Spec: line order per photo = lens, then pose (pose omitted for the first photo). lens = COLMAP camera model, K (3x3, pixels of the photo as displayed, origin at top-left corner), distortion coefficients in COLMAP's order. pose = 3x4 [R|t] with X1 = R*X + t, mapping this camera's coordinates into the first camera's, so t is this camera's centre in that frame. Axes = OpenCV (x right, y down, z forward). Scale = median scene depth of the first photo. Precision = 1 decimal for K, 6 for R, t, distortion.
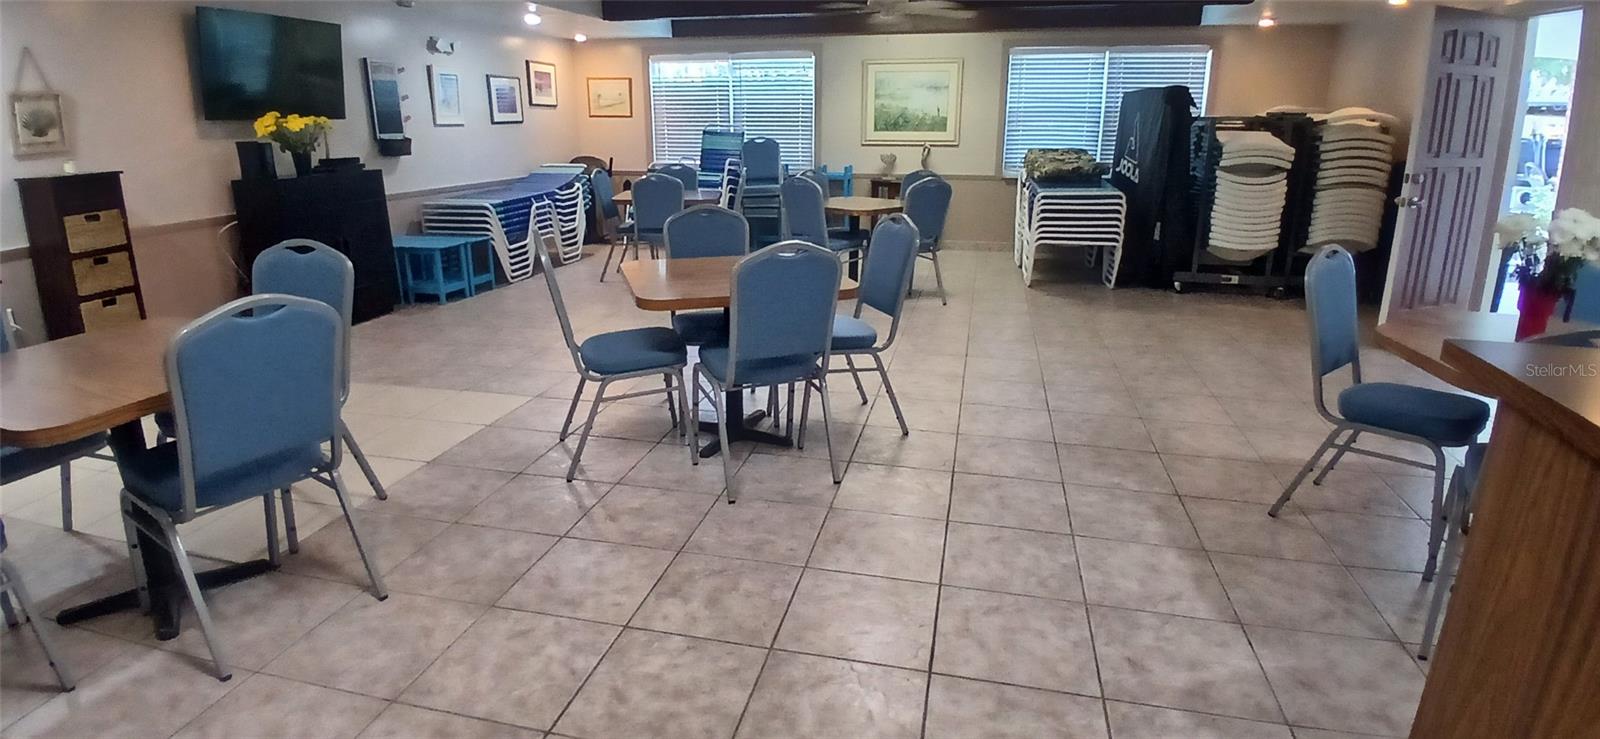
lens RADIAL K [[815.5, 0, 793.8], [0, 815.5, 327.5], [0, 0, 1]] dist [-0.000430, -0.045947]
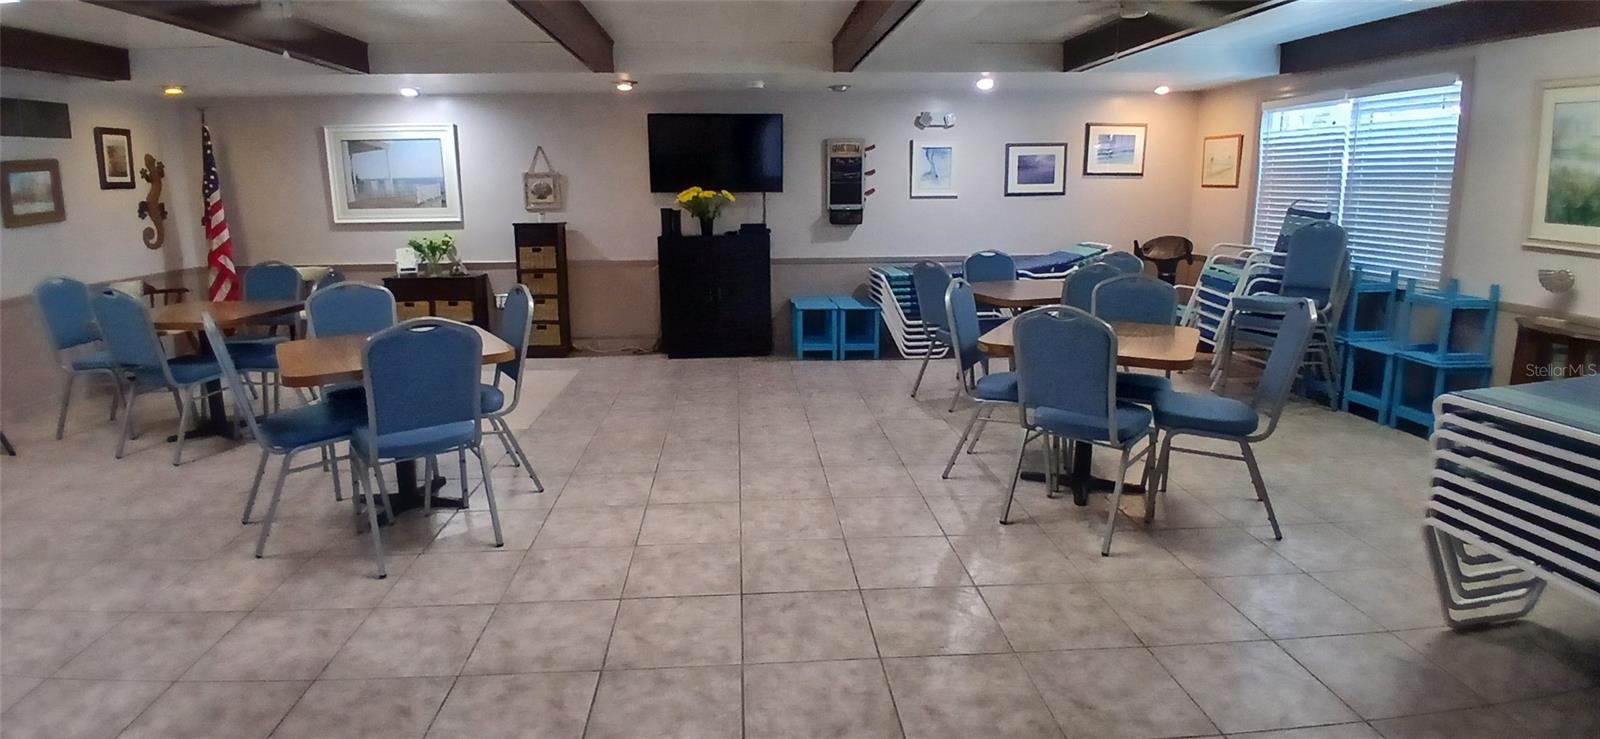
lens RADIAL K [[815.5, 0, 793.8], [0, 815.5, 327.5], [0, 0, 1]] dist [-0.000430, -0.045947]
pose [[0.295566, 0.162341, -0.941428, 0.554052], [-0.228654, 0.968834, 0.095280, -0.162553], [0.927555, 0.187100, 0.323475, 0.593633]]
